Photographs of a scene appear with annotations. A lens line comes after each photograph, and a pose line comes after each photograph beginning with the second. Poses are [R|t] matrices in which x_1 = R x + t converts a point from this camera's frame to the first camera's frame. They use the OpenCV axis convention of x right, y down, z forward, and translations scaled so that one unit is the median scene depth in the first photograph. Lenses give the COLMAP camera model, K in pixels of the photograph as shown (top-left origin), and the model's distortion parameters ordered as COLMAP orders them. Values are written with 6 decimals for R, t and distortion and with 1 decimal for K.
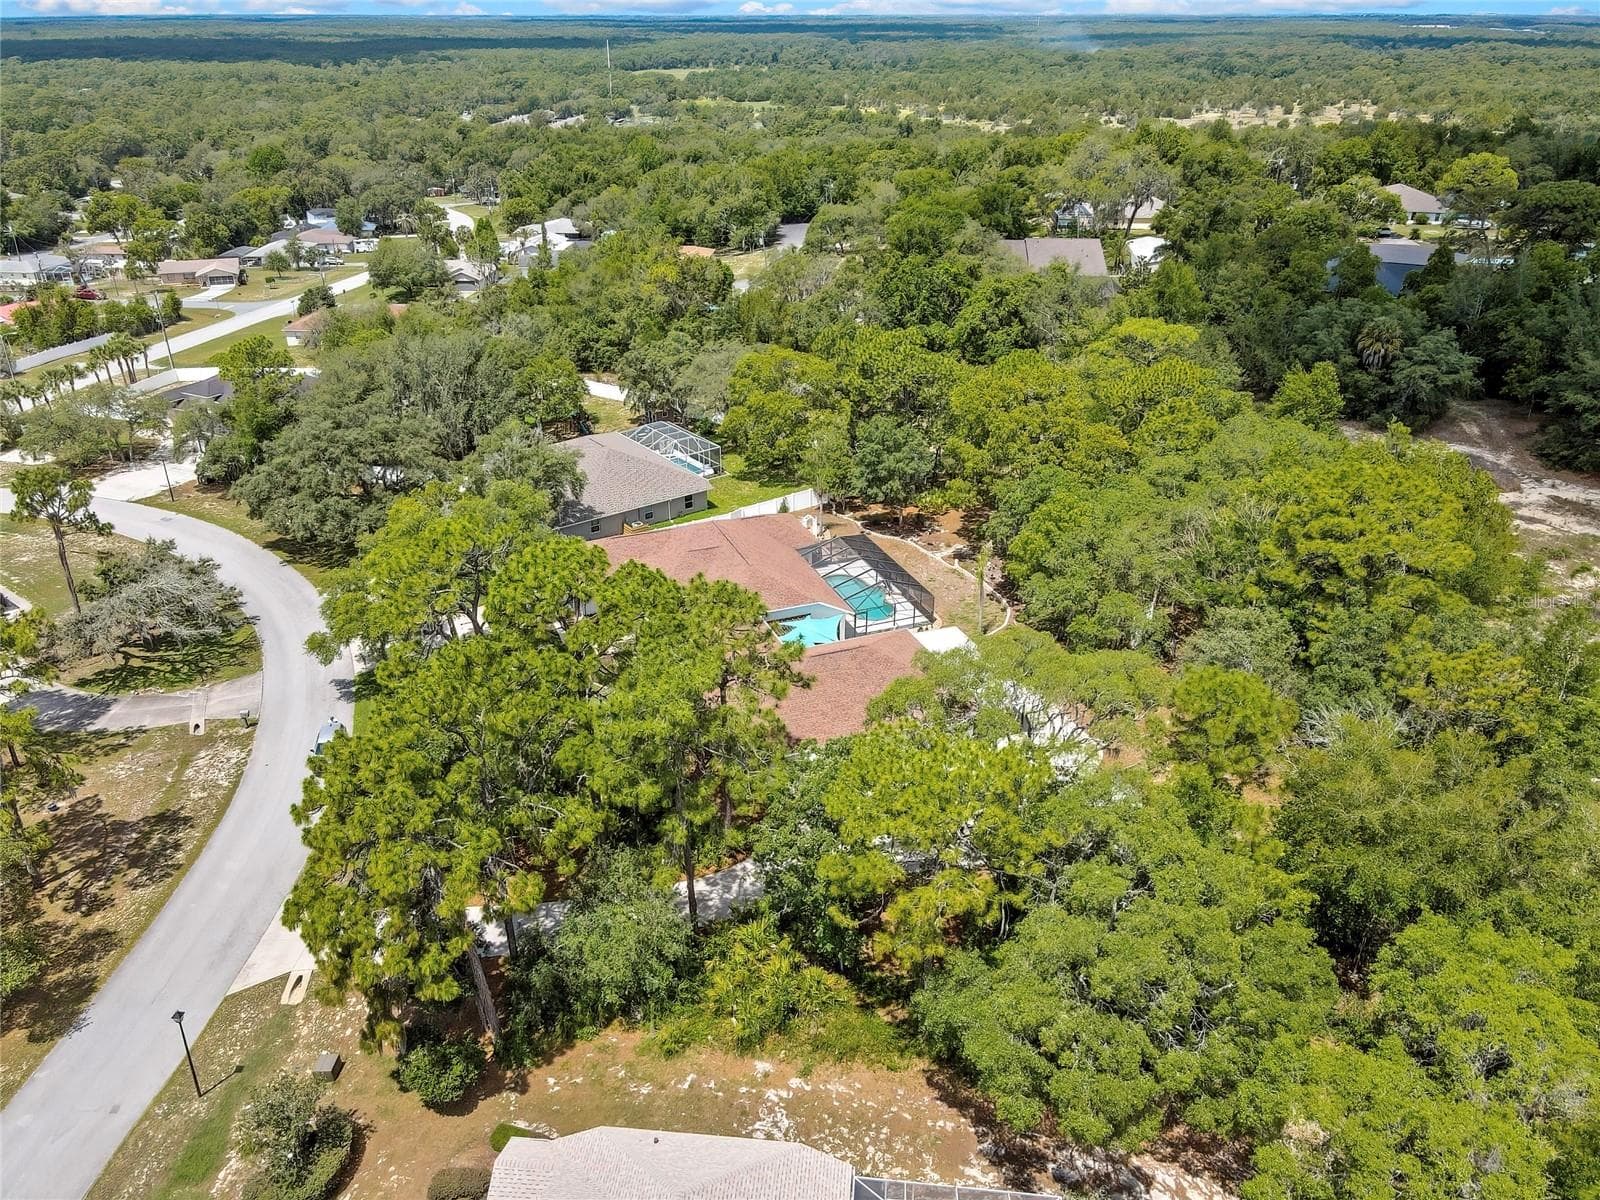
lens RADIAL K [[1183.0, 0, 797.9], [0, 1183.0, 602.6], [0, 0, 1]] dist [0.011138, 0.002654]
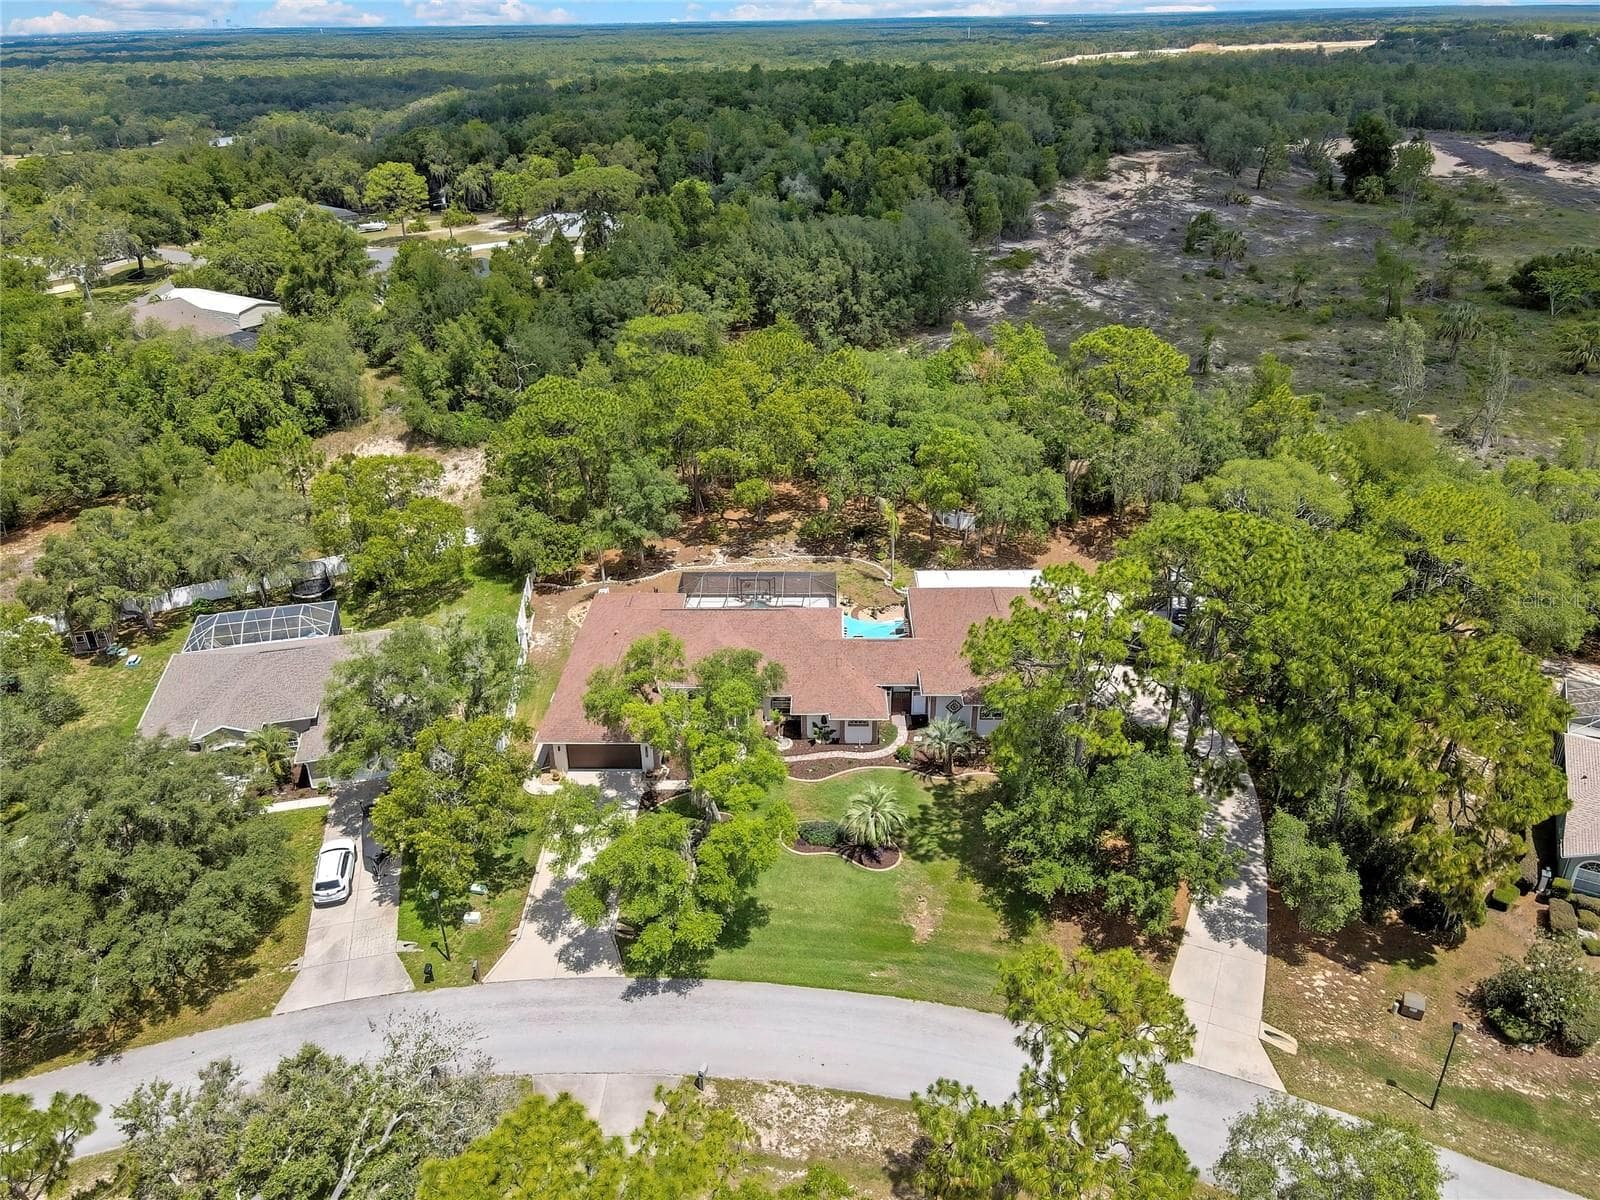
lens RADIAL K [[1183.0, 0, 796.8], [0, 1183.0, 593.8], [0, 0, 1]] dist [0.011138, 0.002654]
pose [[0.392428, -0.407724, 0.824477, -0.596917], [0.426390, 0.874887, 0.229703, -0.188184], [-0.814980, 0.261407, 0.517179, 0.348917]]
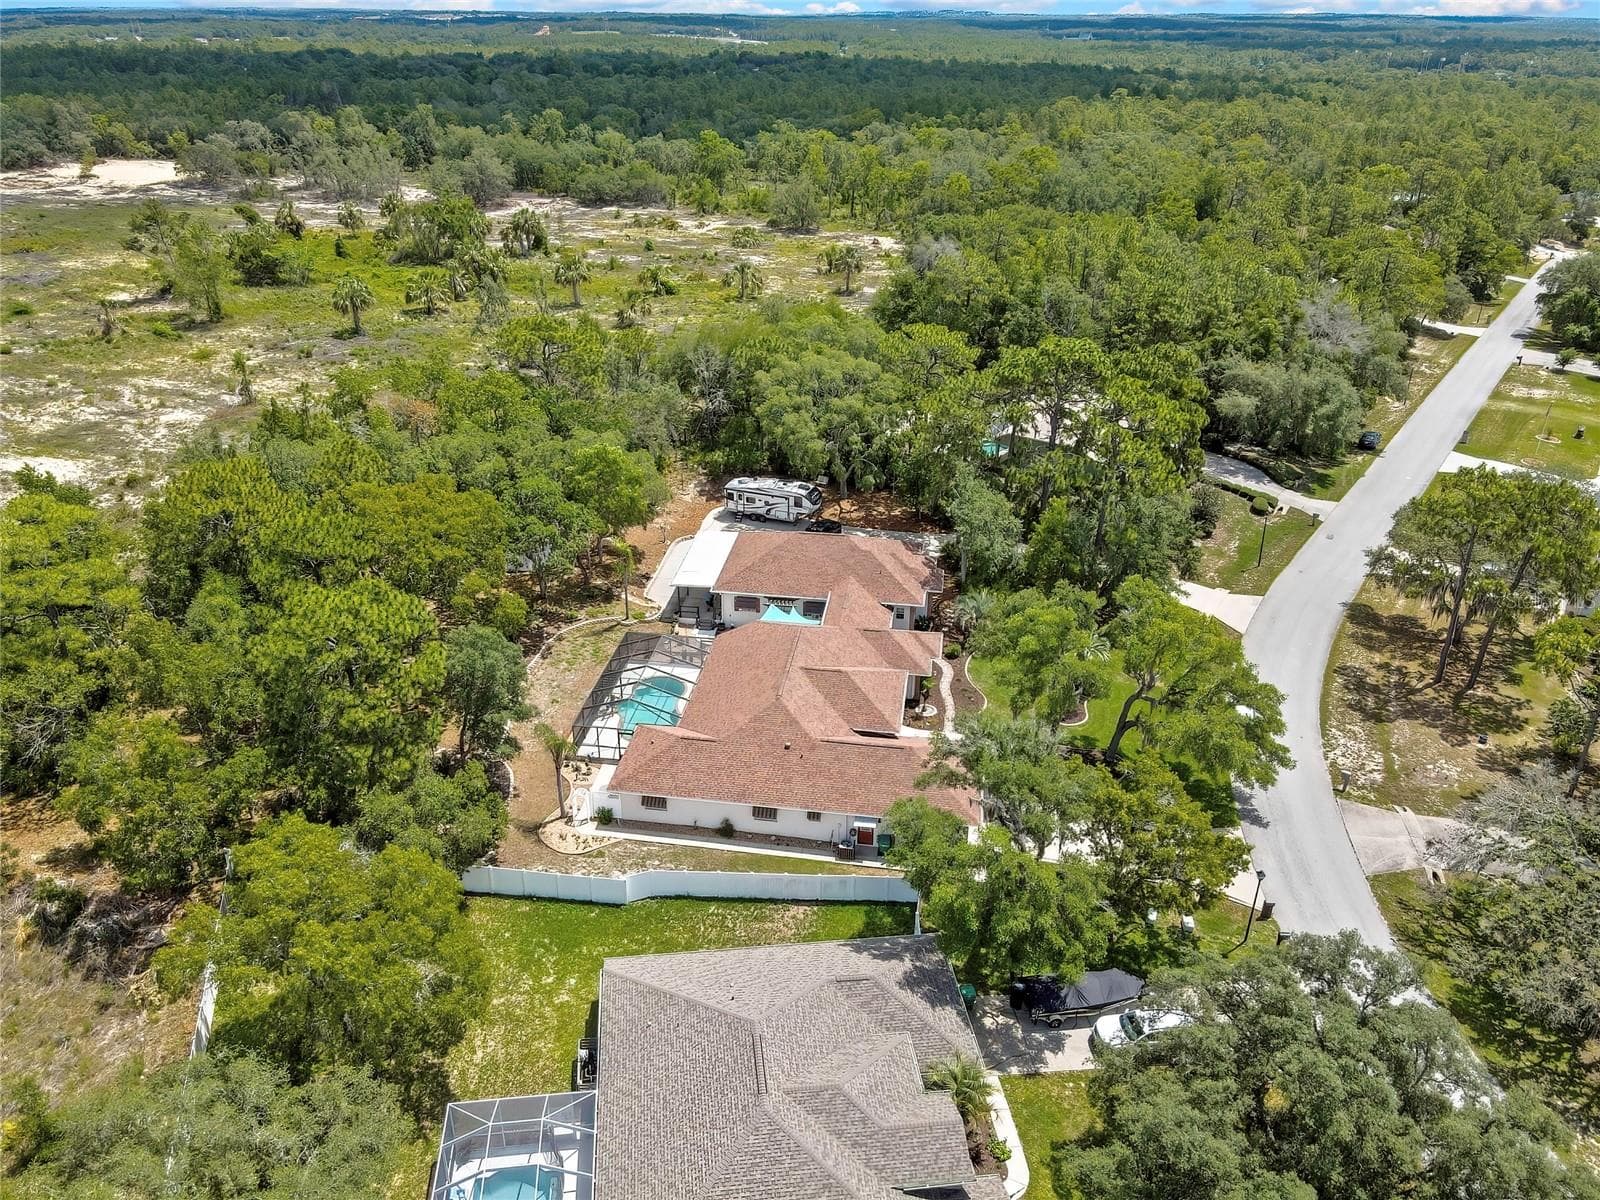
lens RADIAL K [[1183.0, 0, 797.9], [0, 1183.0, 598.0], [0, 0, 1]] dist [0.011138, 0.002654]
pose [[-0.868795, -0.222521, 0.442357, -0.314250], [0.219572, 0.627588, 0.746941, -0.524006], [-0.443828, 0.746068, -0.496386, 1.029918]]
